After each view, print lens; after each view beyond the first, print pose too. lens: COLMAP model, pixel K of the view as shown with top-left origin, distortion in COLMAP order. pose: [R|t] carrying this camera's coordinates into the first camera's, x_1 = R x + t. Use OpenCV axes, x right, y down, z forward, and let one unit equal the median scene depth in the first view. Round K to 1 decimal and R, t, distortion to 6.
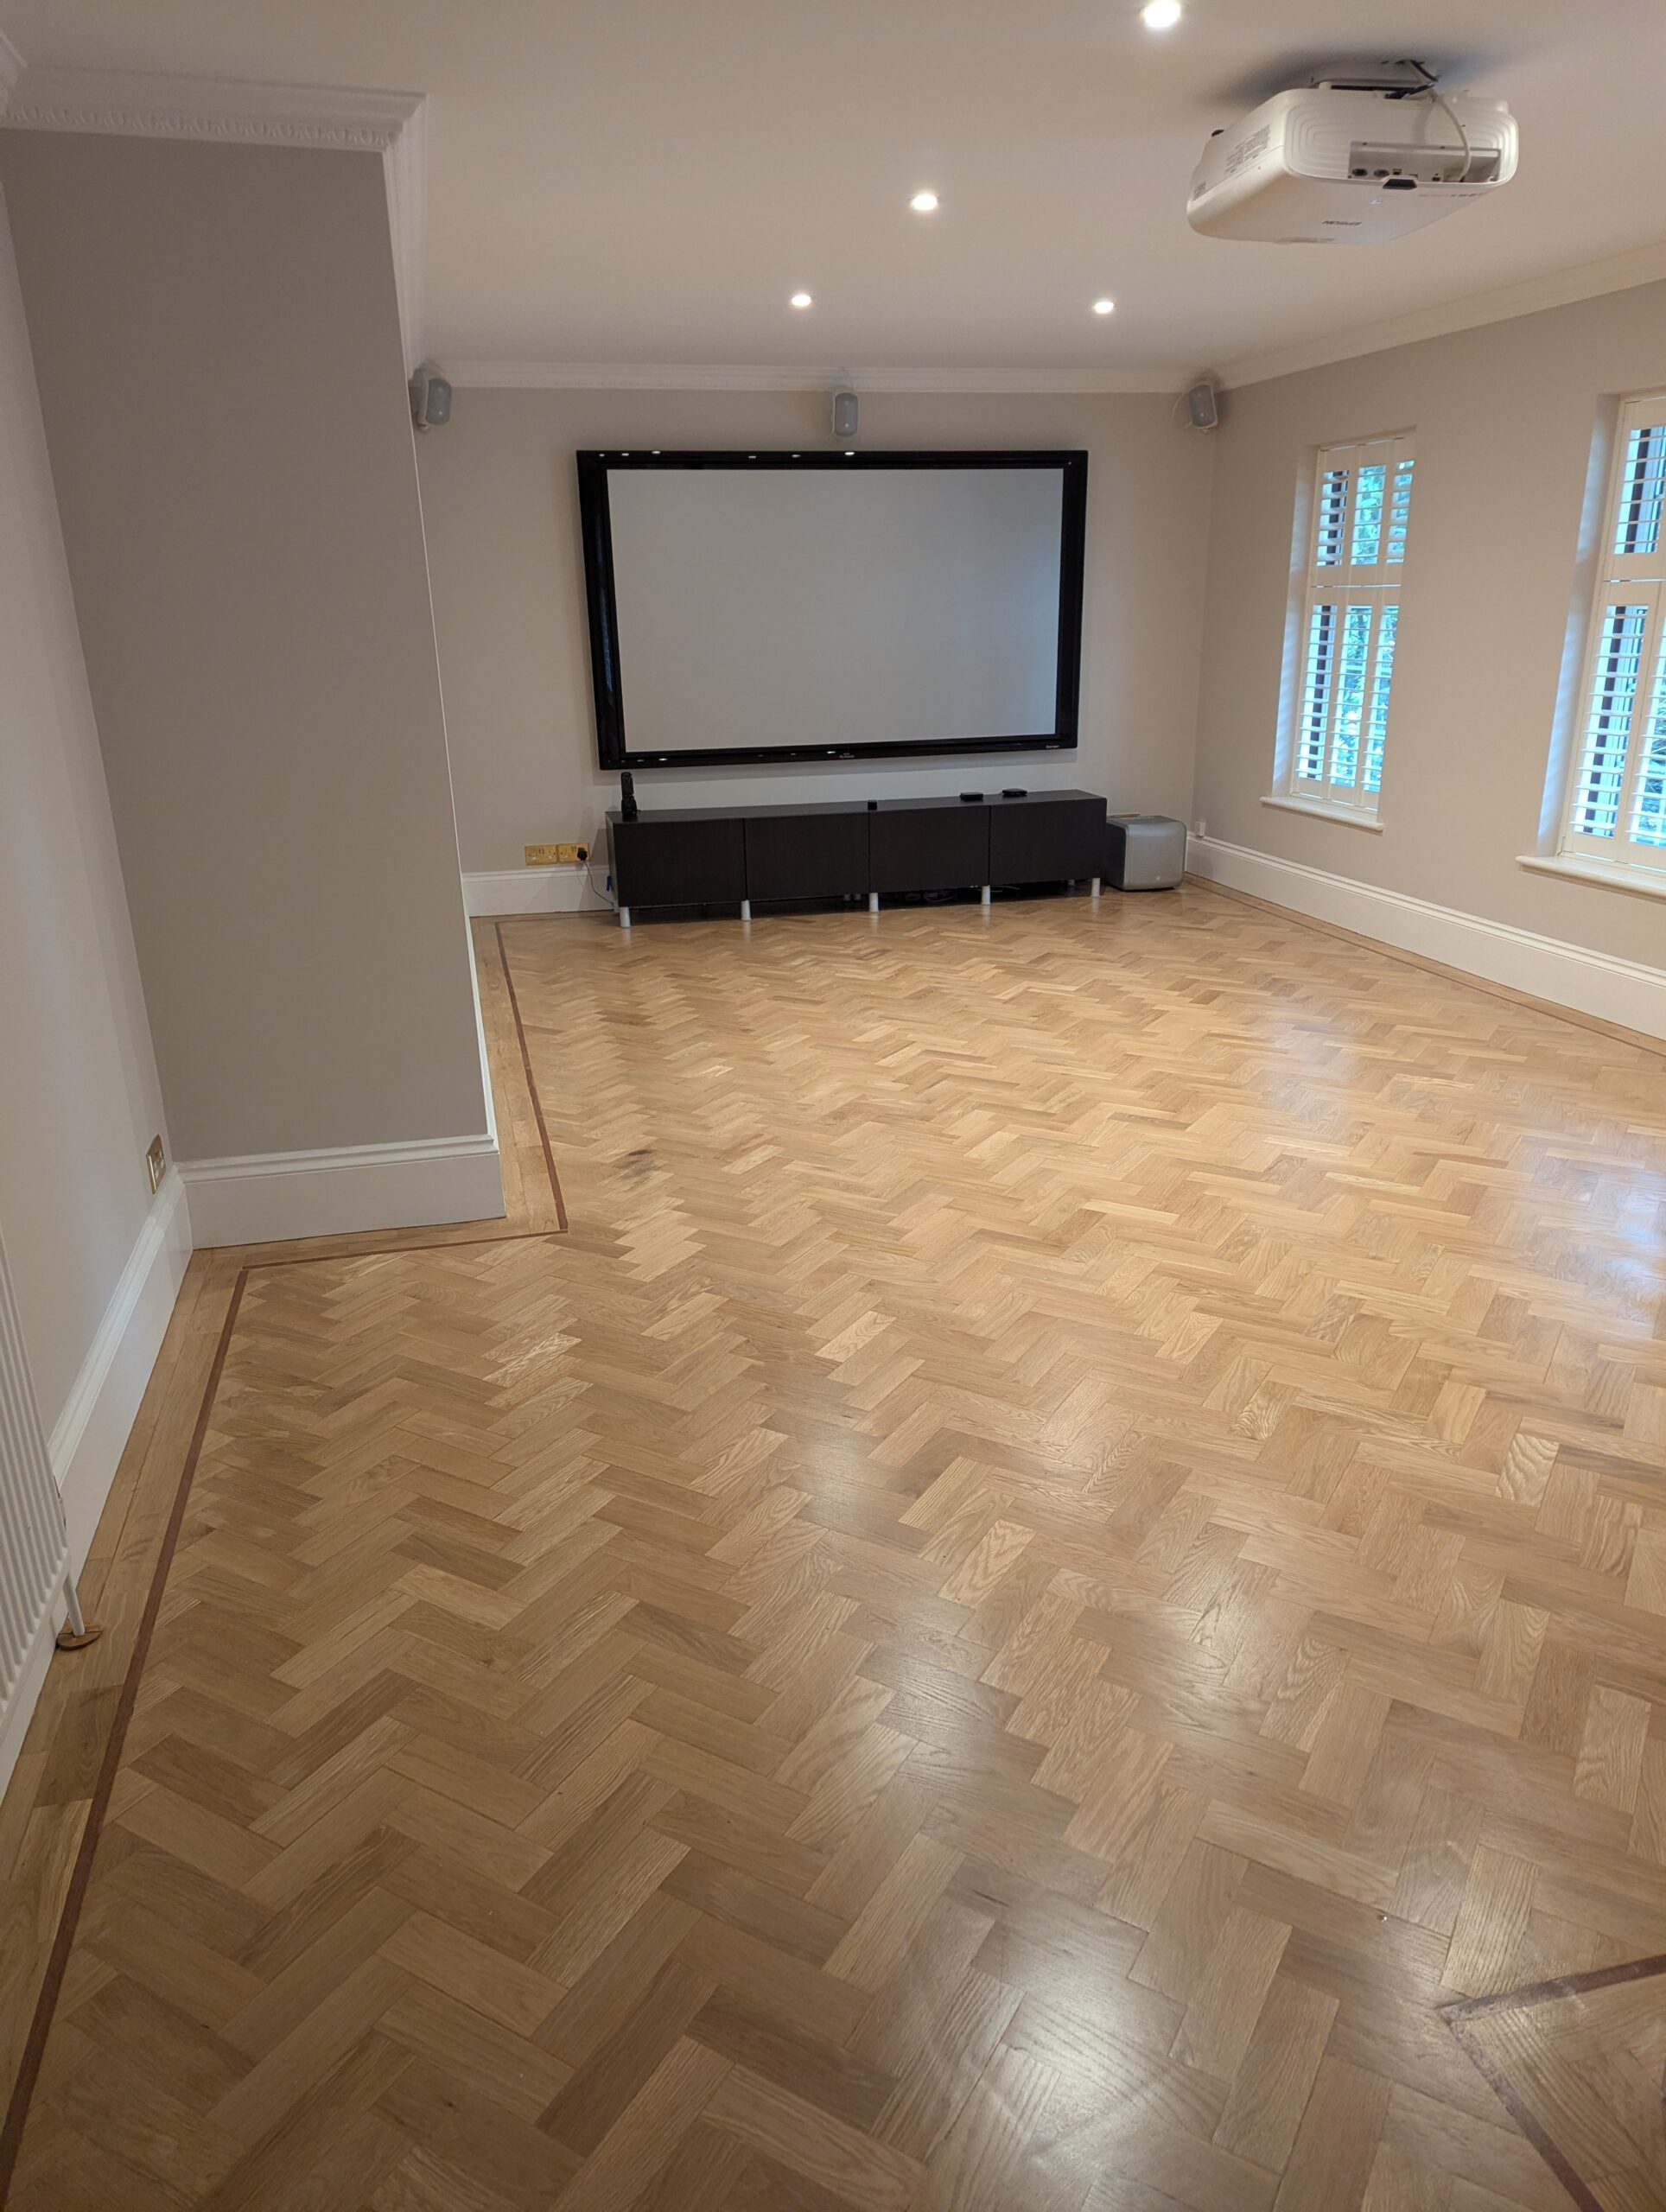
lens RADIAL K [[1525.8, 0, 857.4], [0, 1525.8, 1113.7], [0, 0, 1]] dist [0.084166, -0.080205]
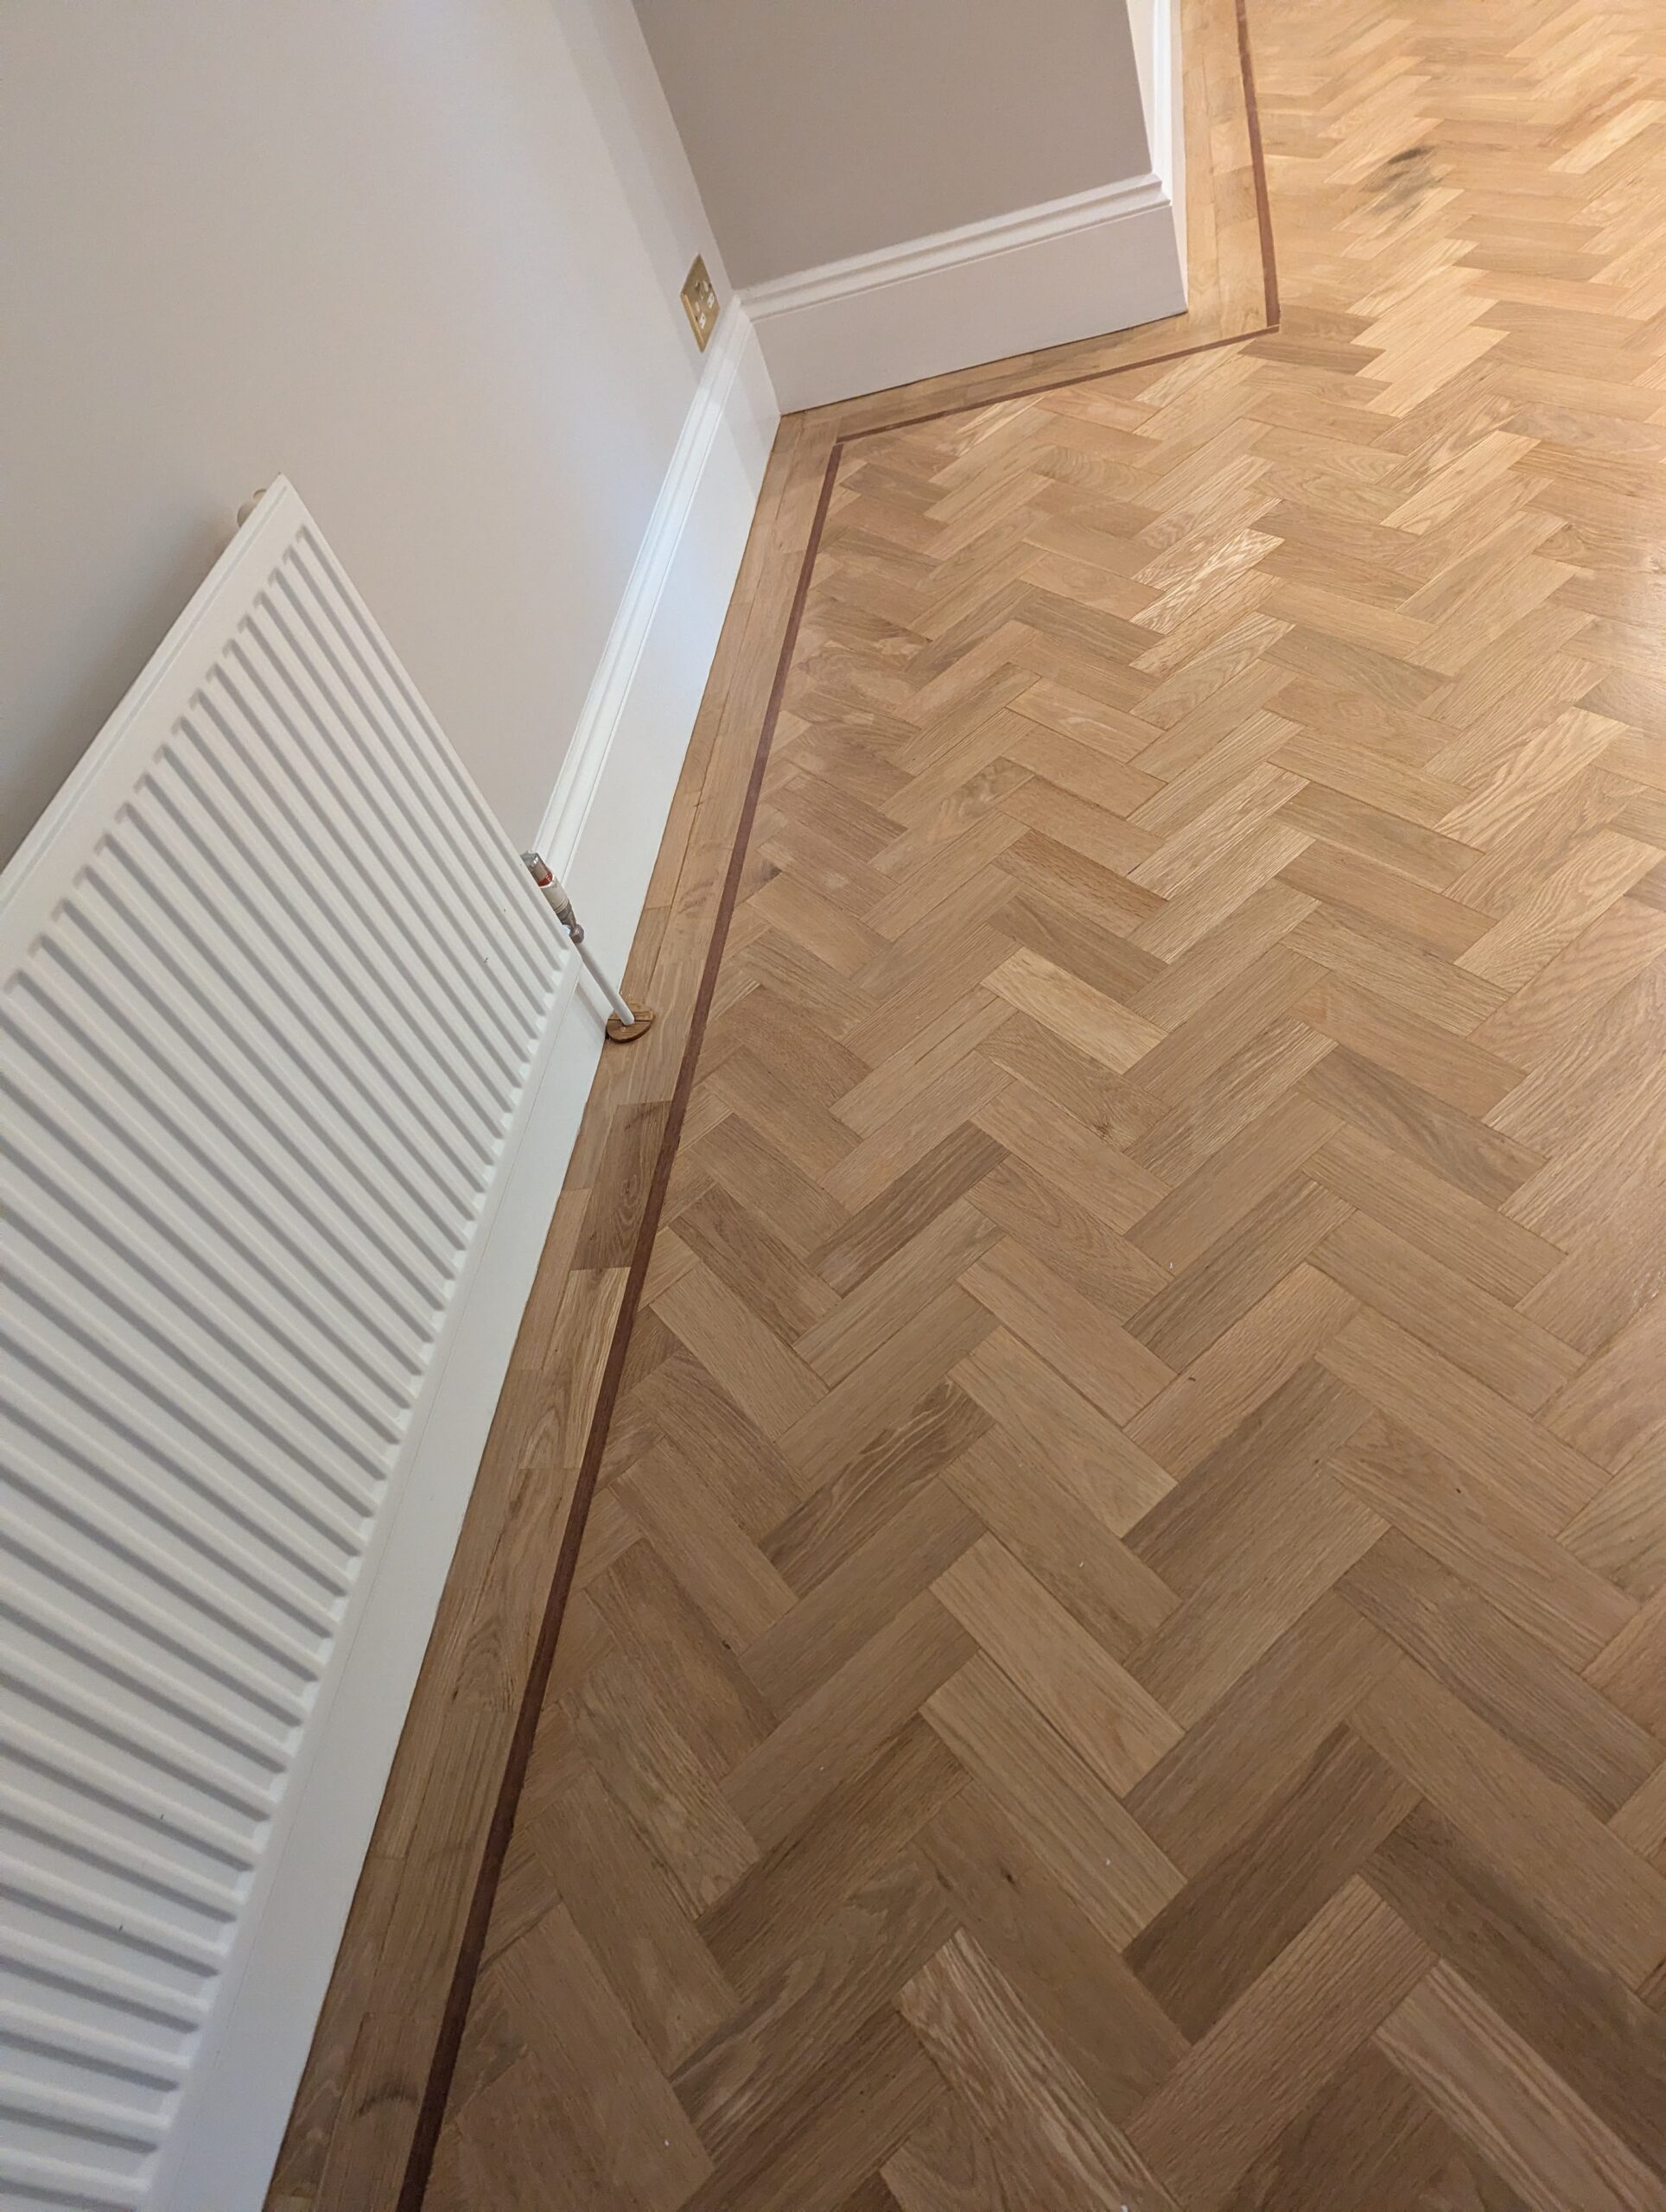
lens RADIAL K [[1525.8, 0, 857.4], [0, 1525.8, 1113.7], [0, 0, 1]] dist [0.084166, -0.080205]
pose [[0.889189, 0.110985, -0.443875, -0.024542], [0.155986, 0.838481, 0.522129, -0.018468], [0.430129, -0.533509, 0.728256, 0.331960]]
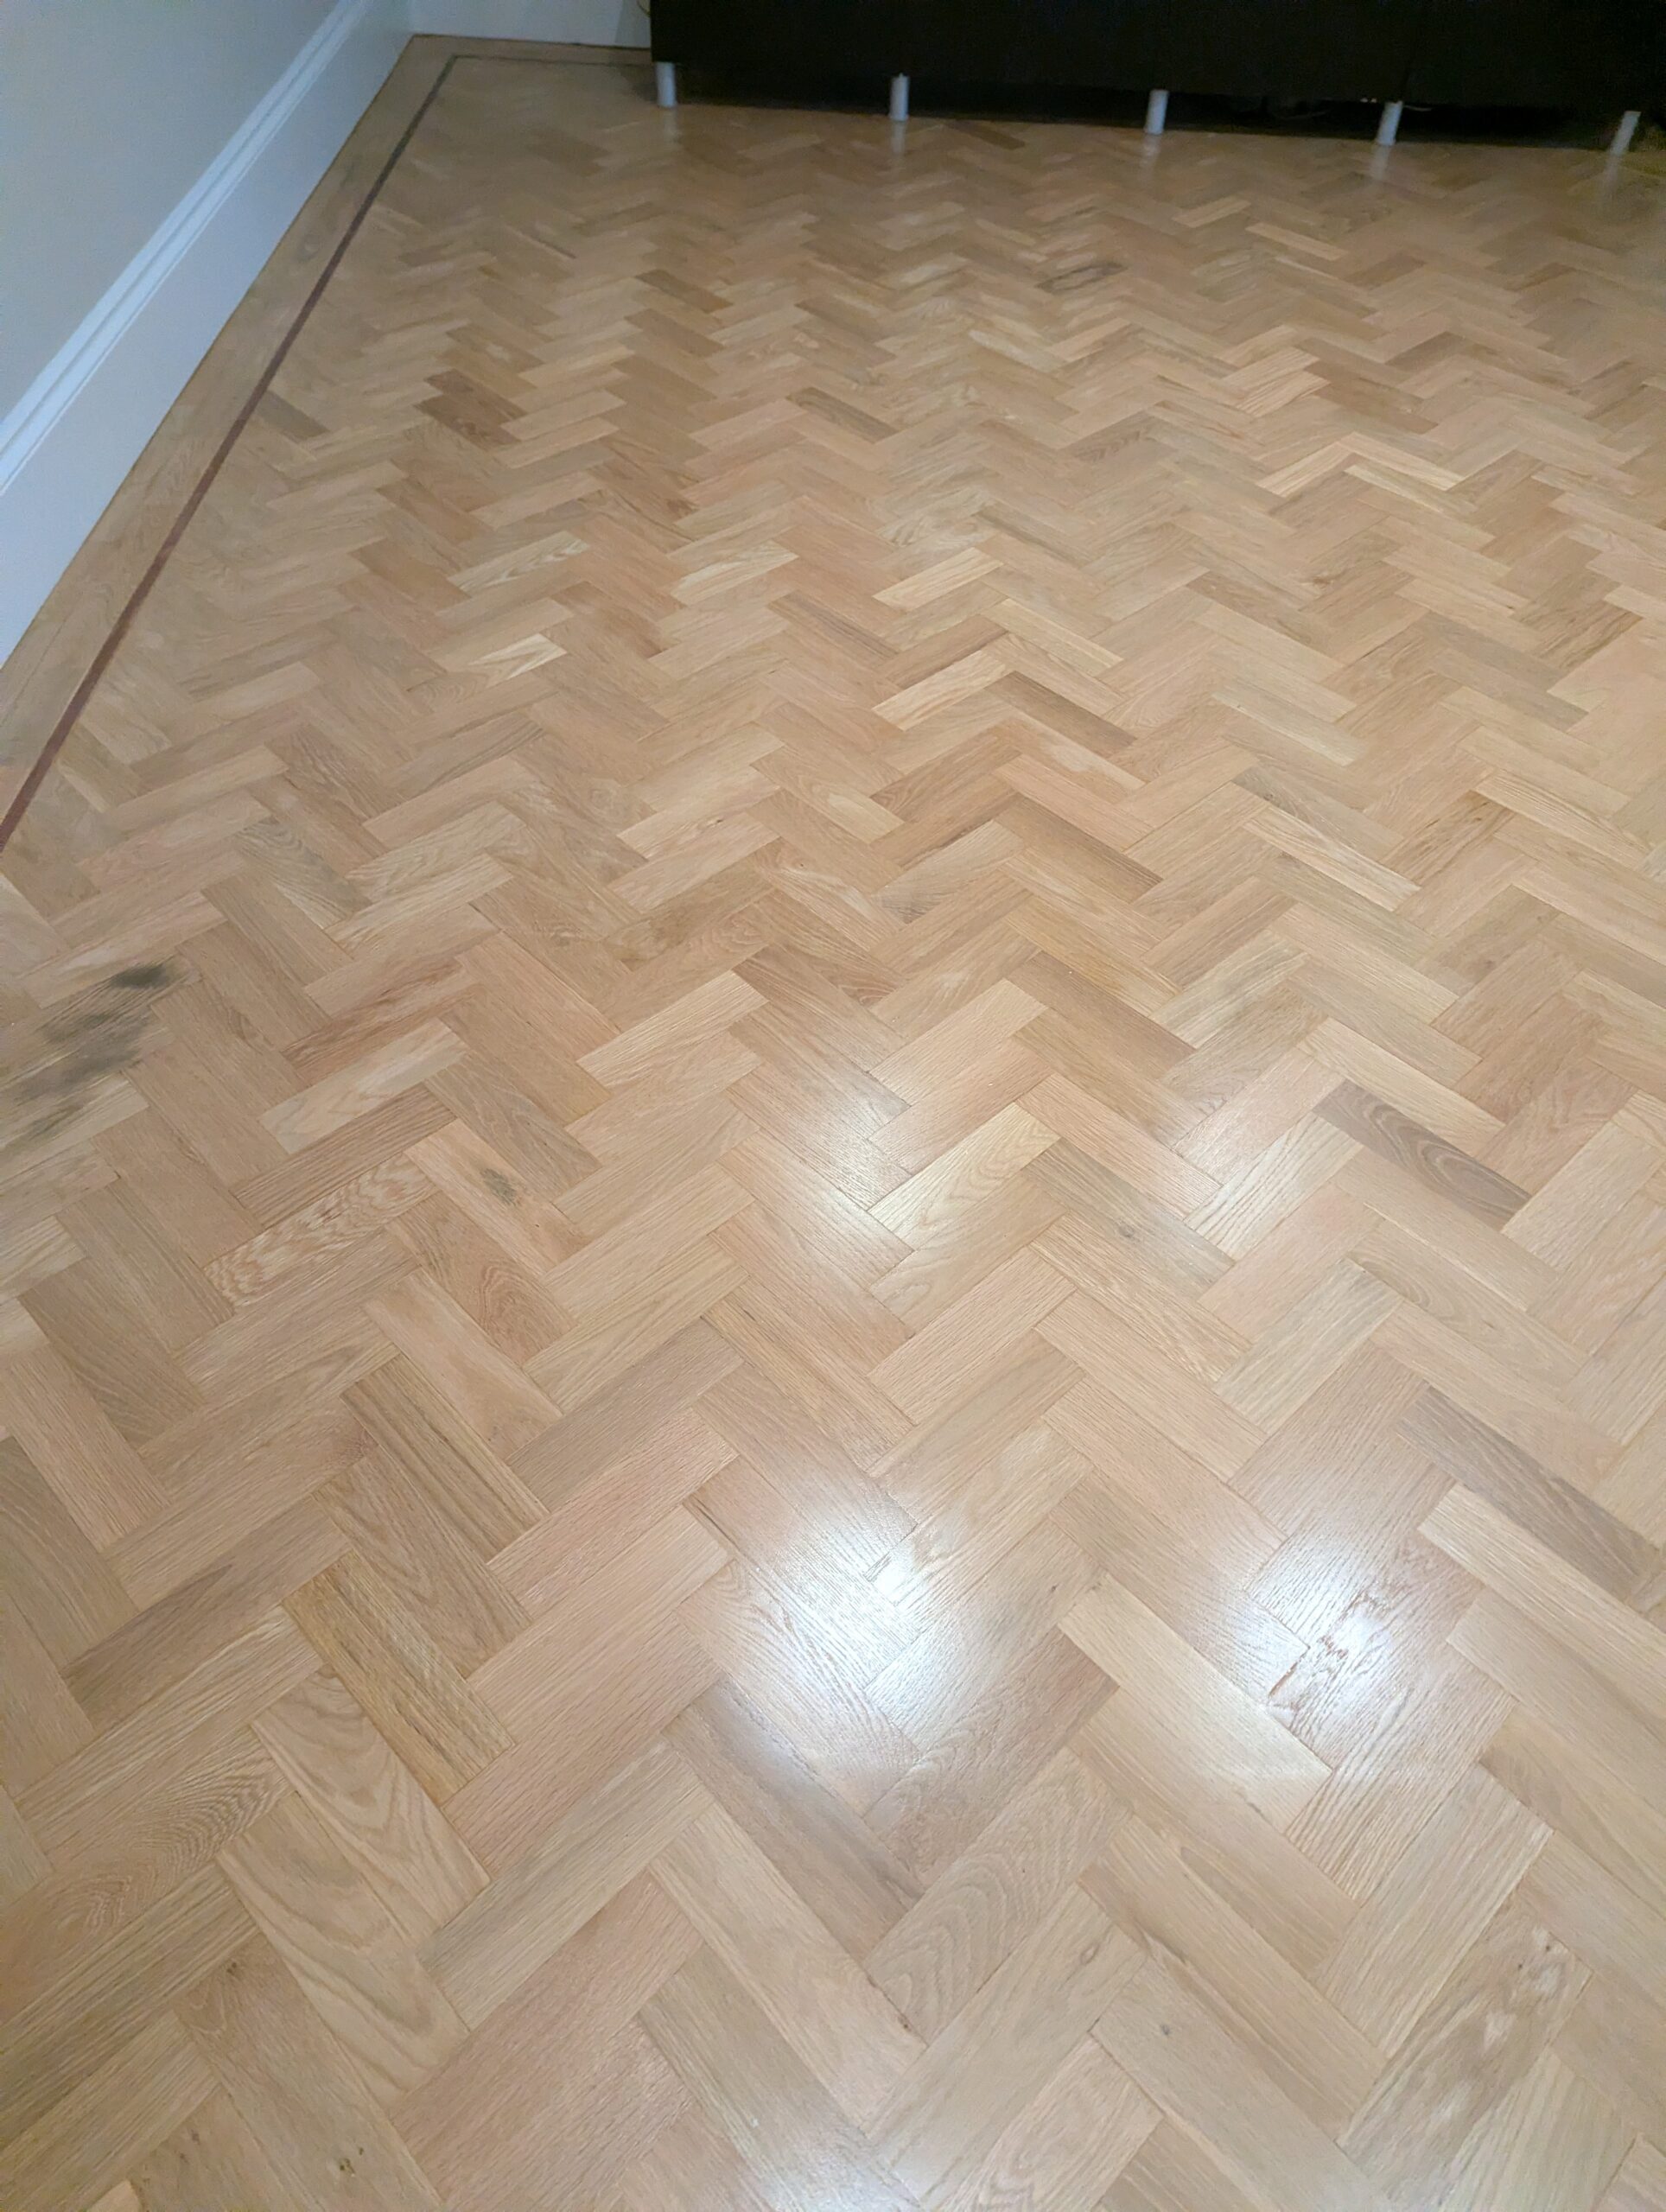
lens RADIAL K [[1525.8, 0, 857.4], [0, 1525.8, 1113.7], [0, 0, 1]] dist [0.084166, -0.080205]
pose [[0.962311, 0.236285, -0.134640, 0.151229], [-0.137496, 0.849868, 0.508743, -0.252582], [0.234634, -0.471056, 0.850325, 0.923504]]
